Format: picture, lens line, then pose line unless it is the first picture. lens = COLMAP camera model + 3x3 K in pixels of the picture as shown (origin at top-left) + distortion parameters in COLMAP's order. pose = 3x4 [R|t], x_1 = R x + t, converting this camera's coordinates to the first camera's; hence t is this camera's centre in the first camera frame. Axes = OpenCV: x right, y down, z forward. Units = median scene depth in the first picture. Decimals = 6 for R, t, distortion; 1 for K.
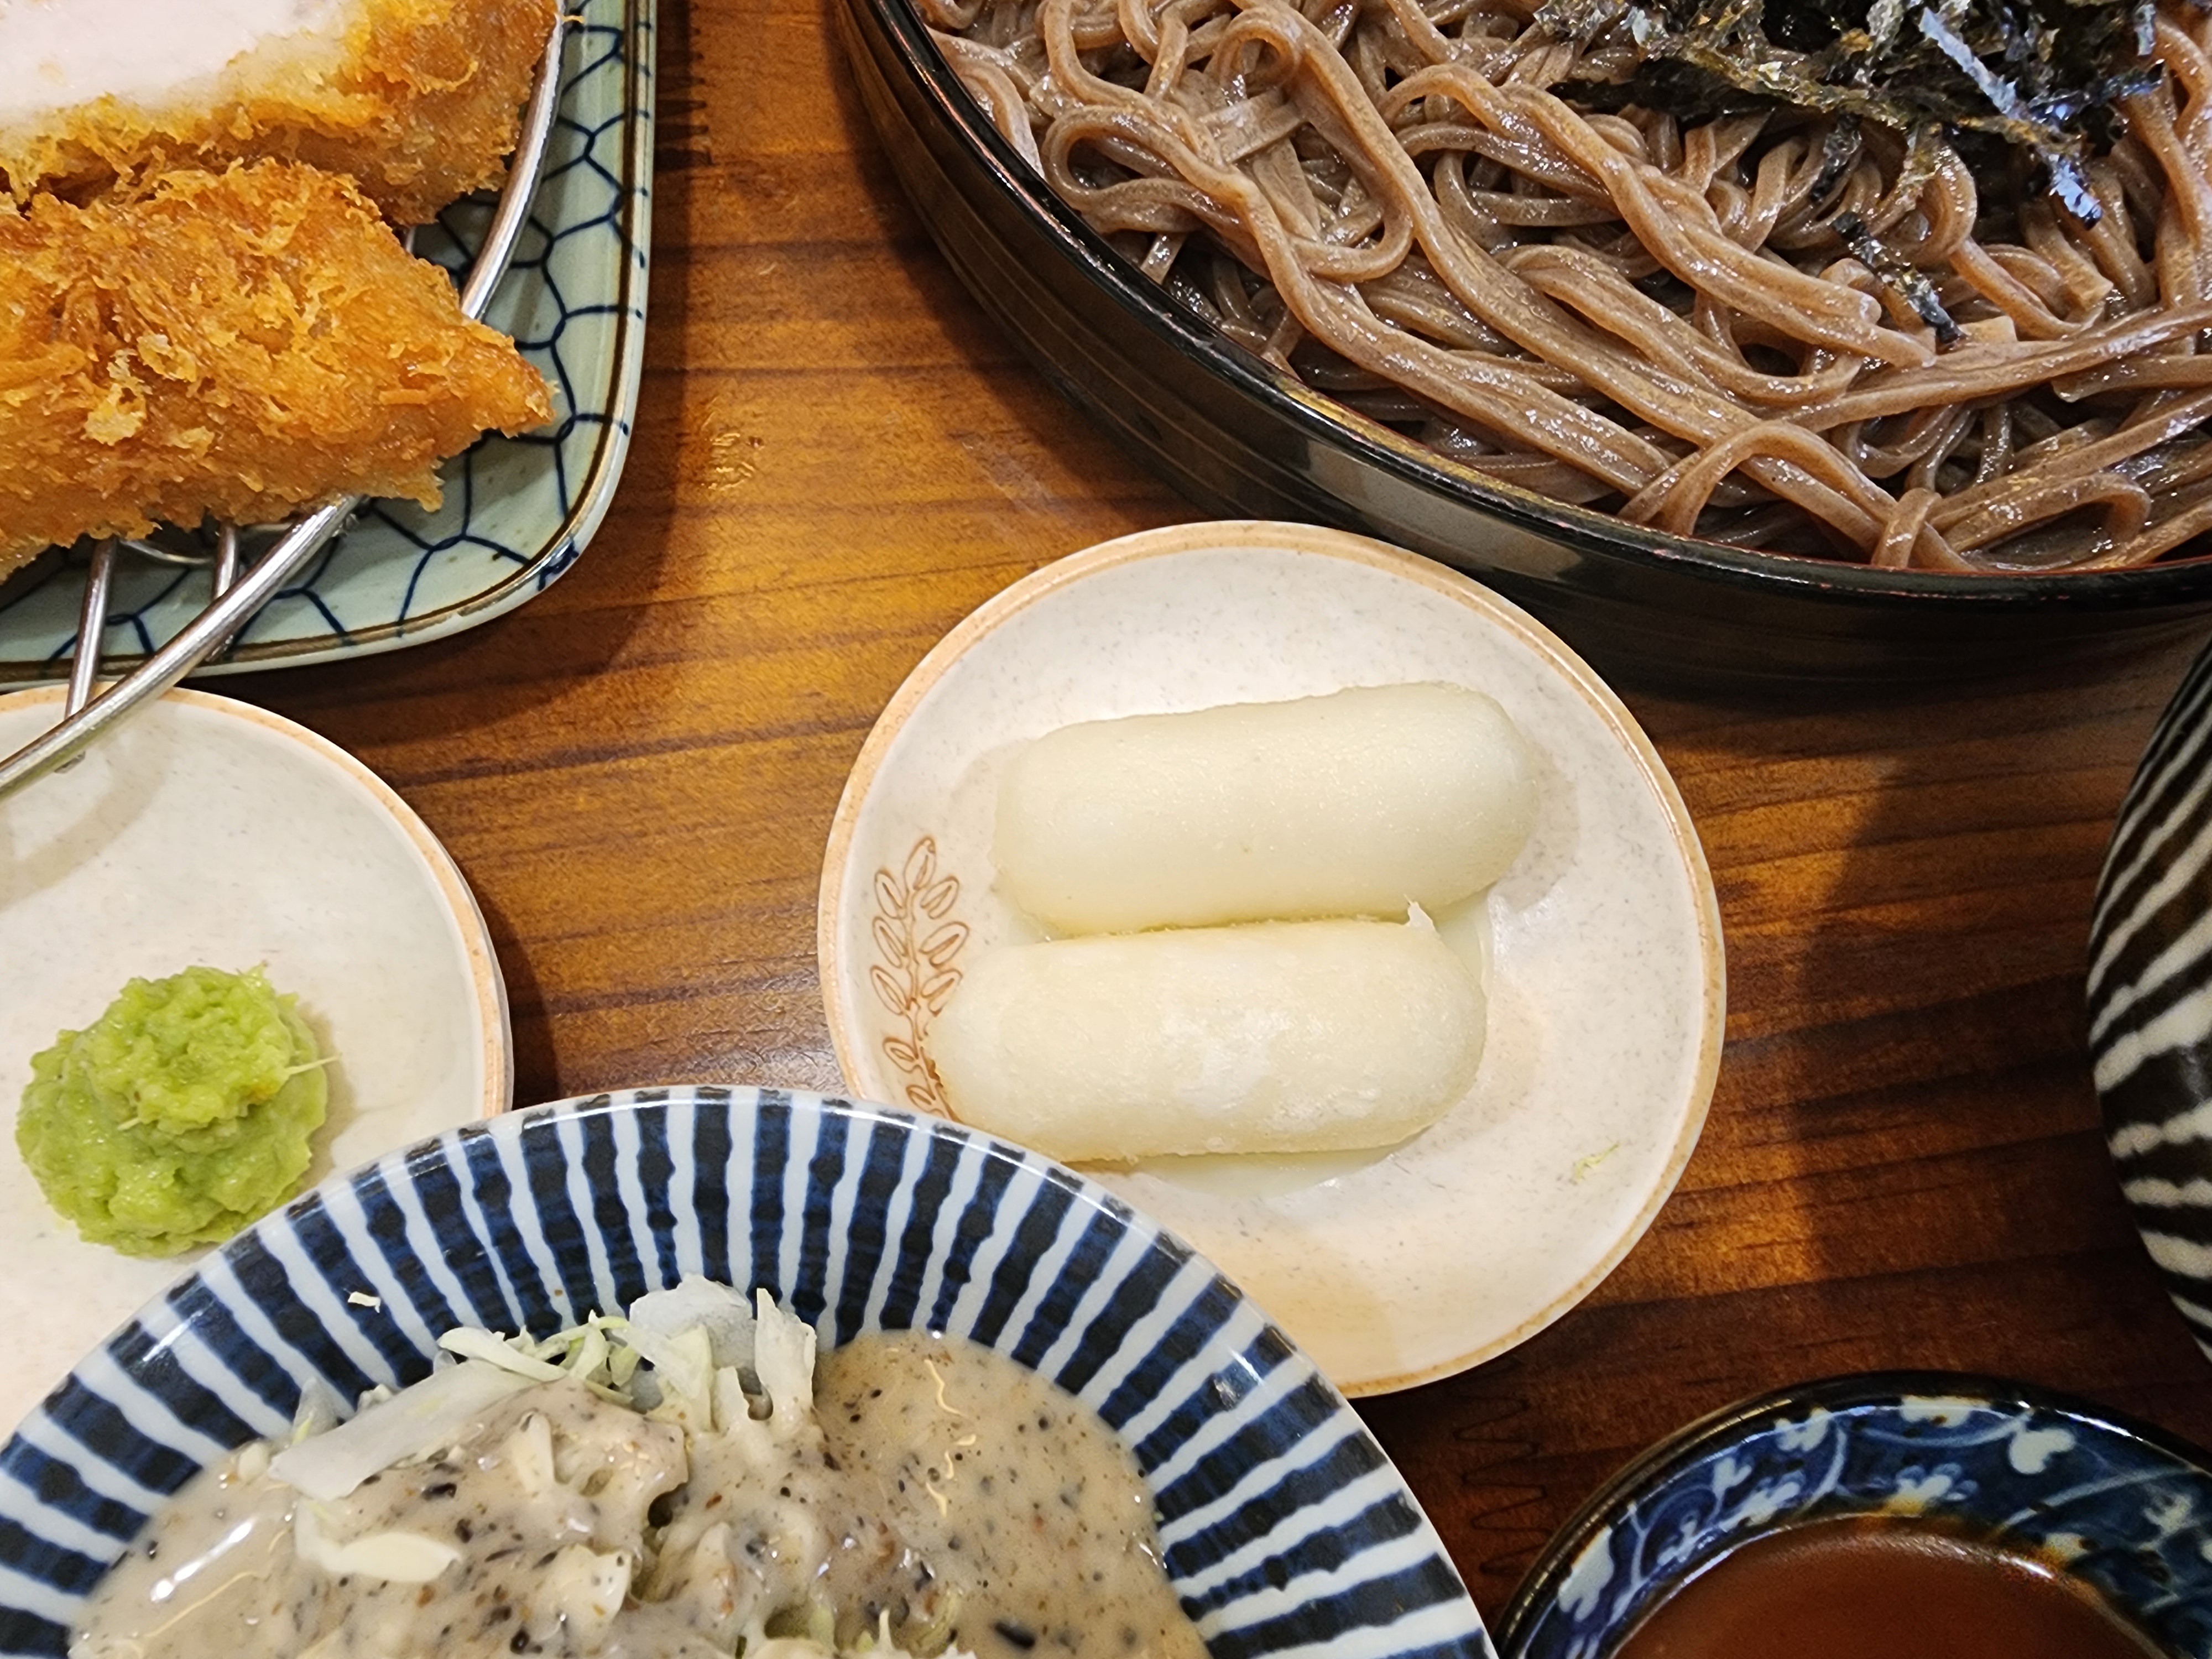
lens RADIAL K [[1811.2, 0, 1108.2], [0, 1811.2, 1007.2], [0, 0, 1]] dist [-0.098119, 0.102926]
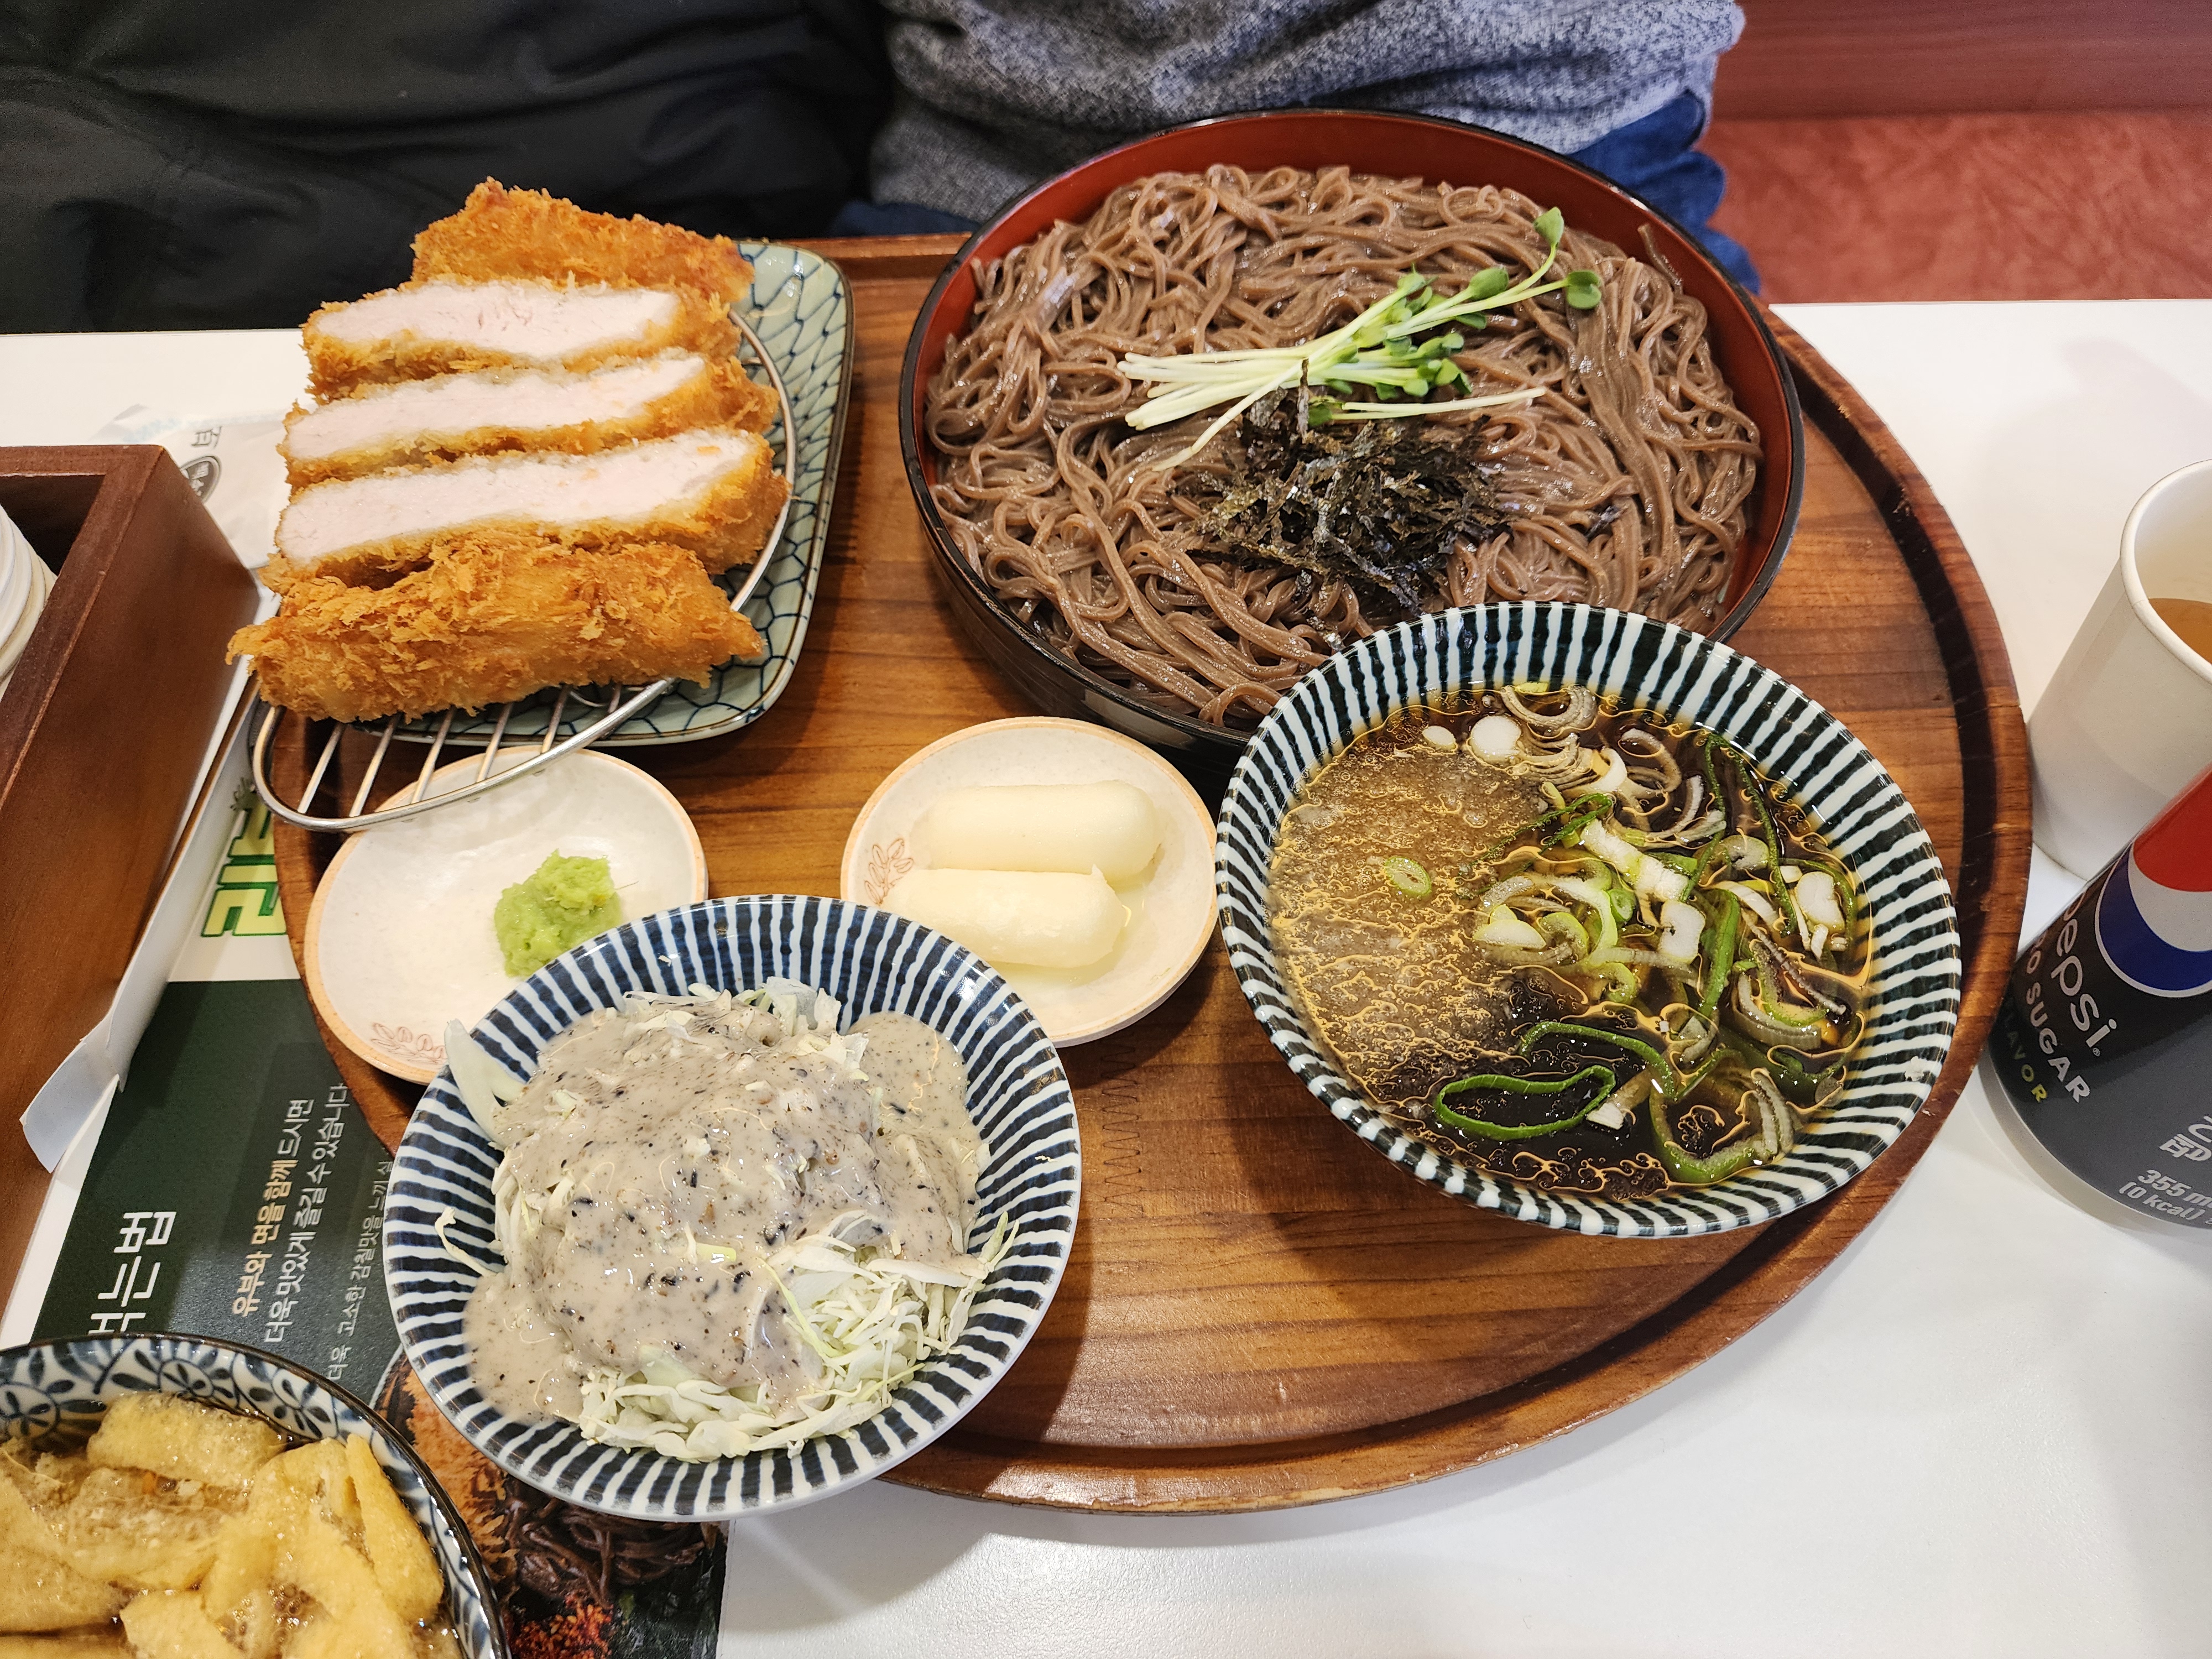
lens RADIAL K [[1594.3, 0, 1149.1], [0, 1594.3, 838.7], [0, 0, 1]] dist [0.053630, -0.101563]
pose [[0.996703, 0.069564, 0.041760, 0.134896], [-0.054150, 0.953615, -0.296117, 0.552537], [-0.060422, 0.292880, 0.954238, -1.078226]]
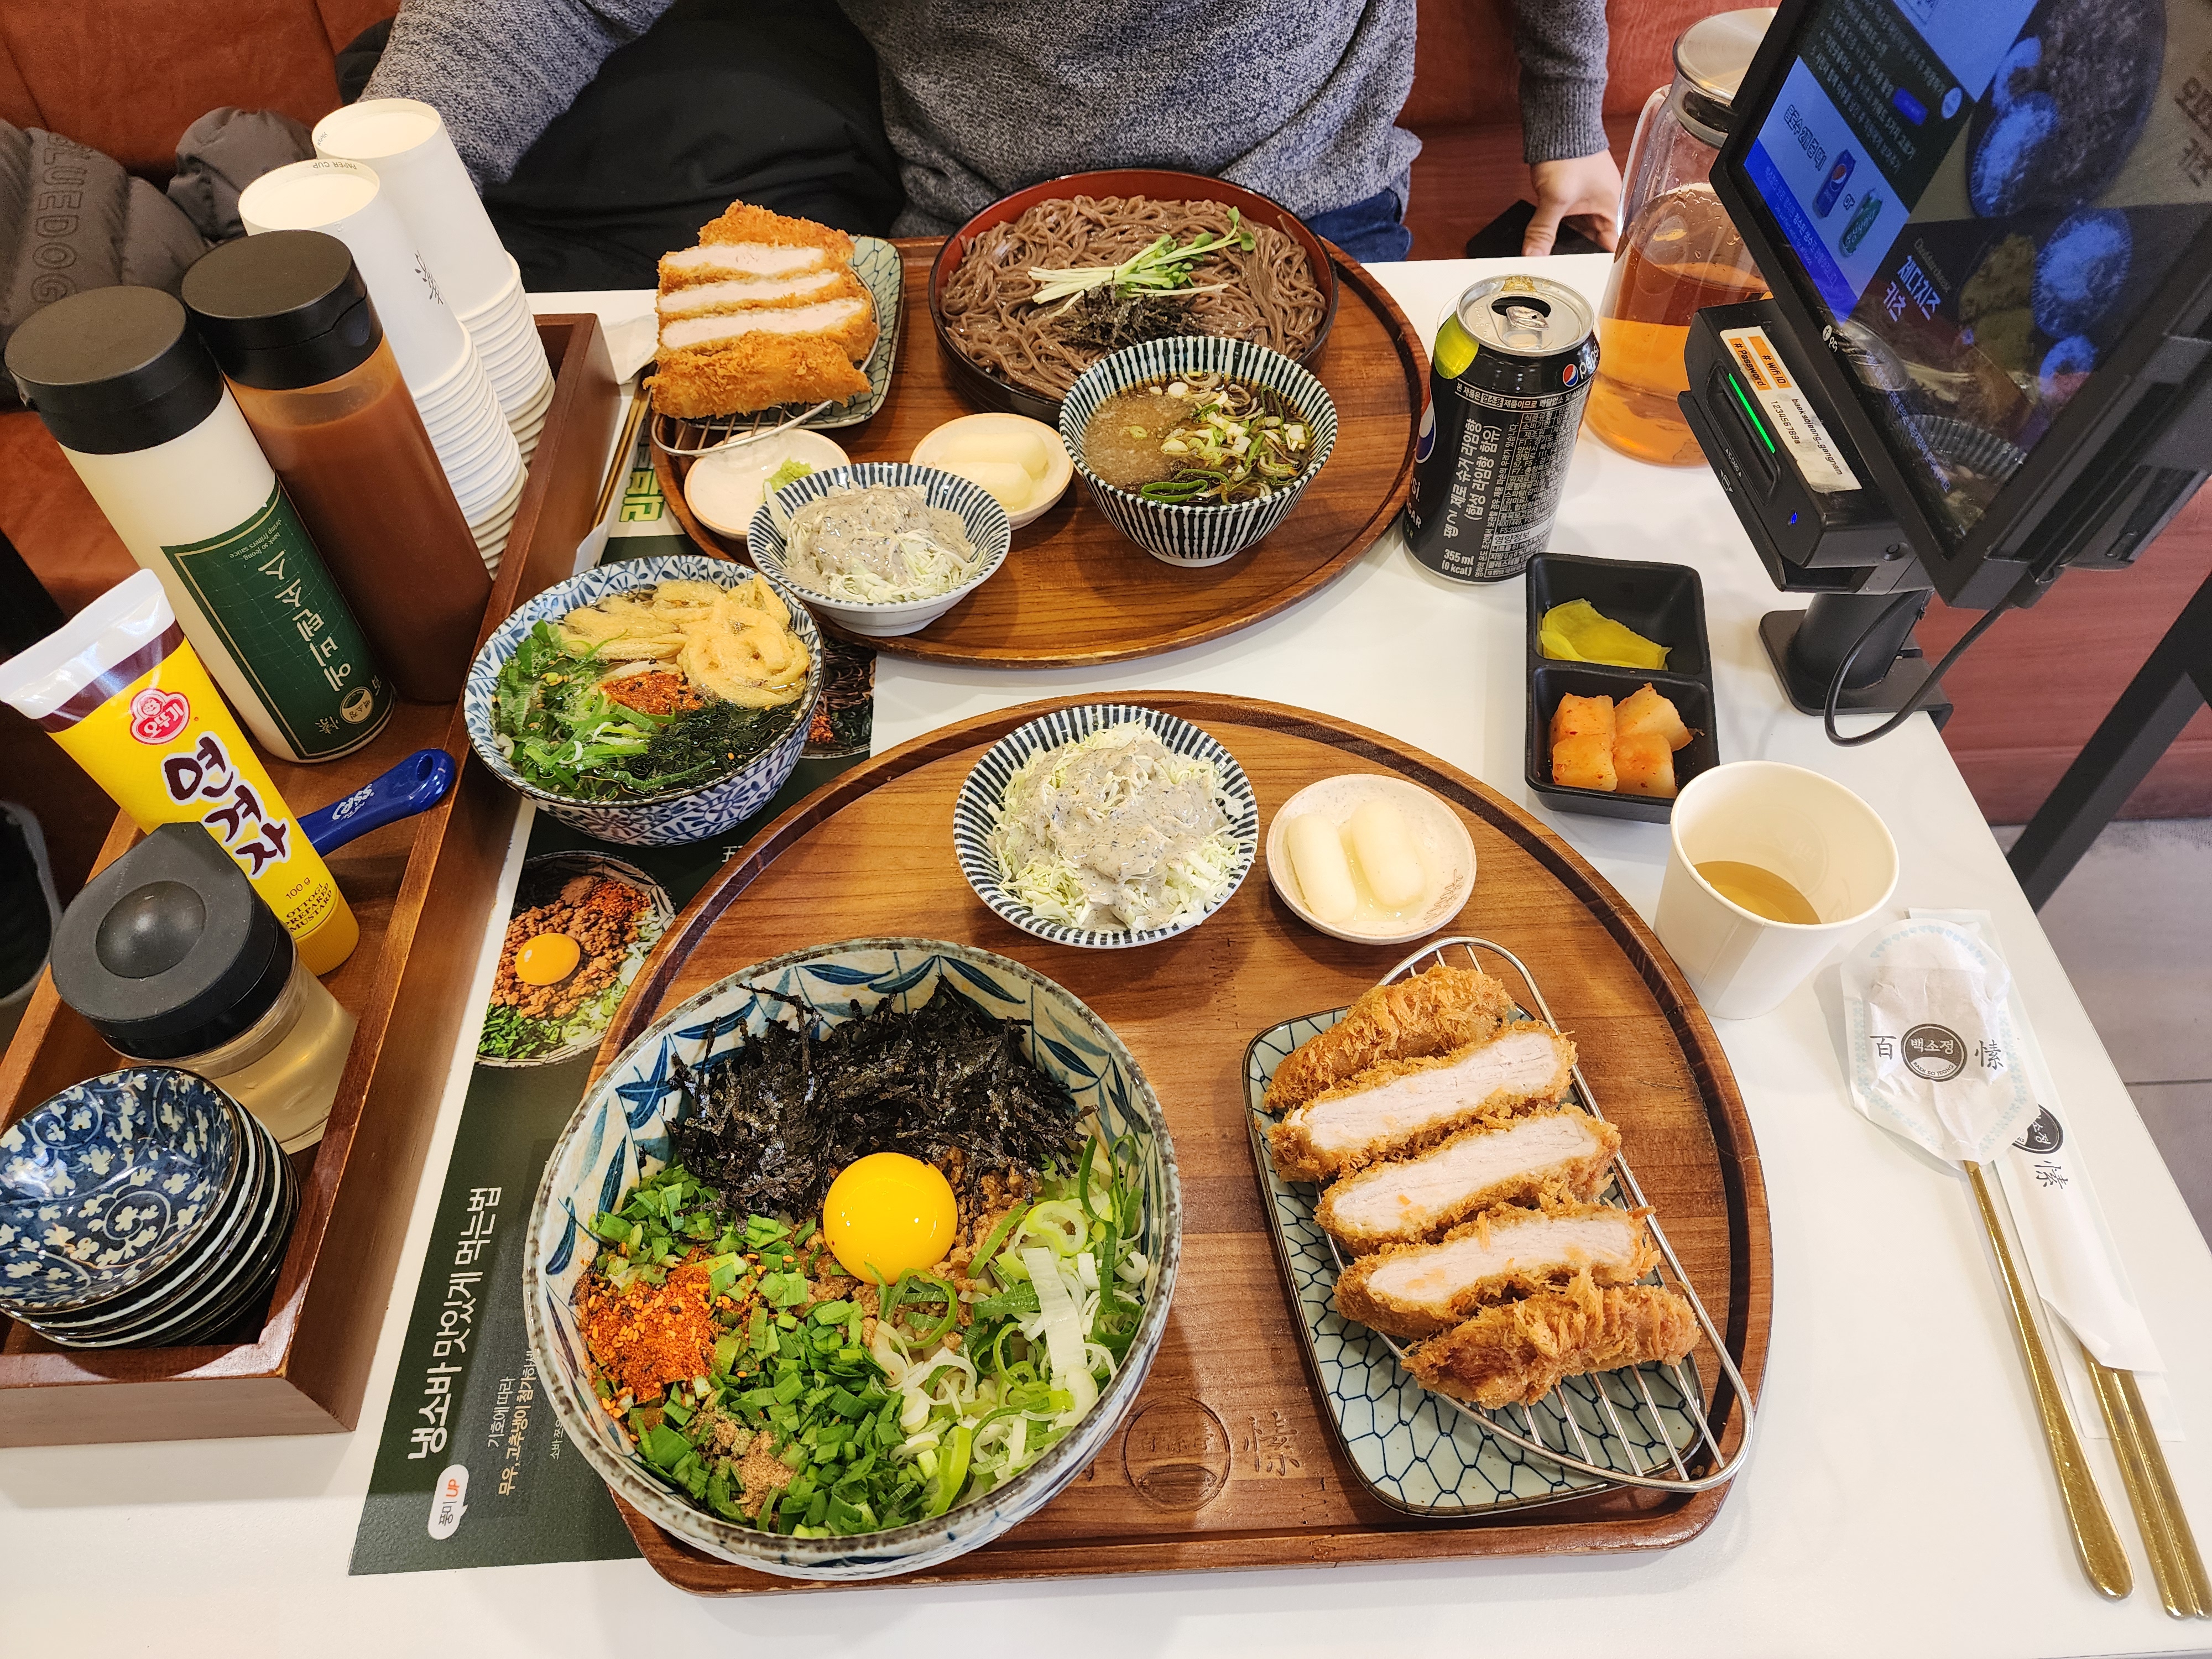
lens RADIAL K [[1594.3, 0, 1149.1], [0, 1594.3, 838.7], [0, 0, 1]] dist [0.053630, -0.101563]
pose [[0.997858, 0.047497, 0.044988, 0.397011], [-0.026369, 0.921345, -0.387851, 3.005721], [-0.059871, 0.385834, 0.920623, -3.230039]]
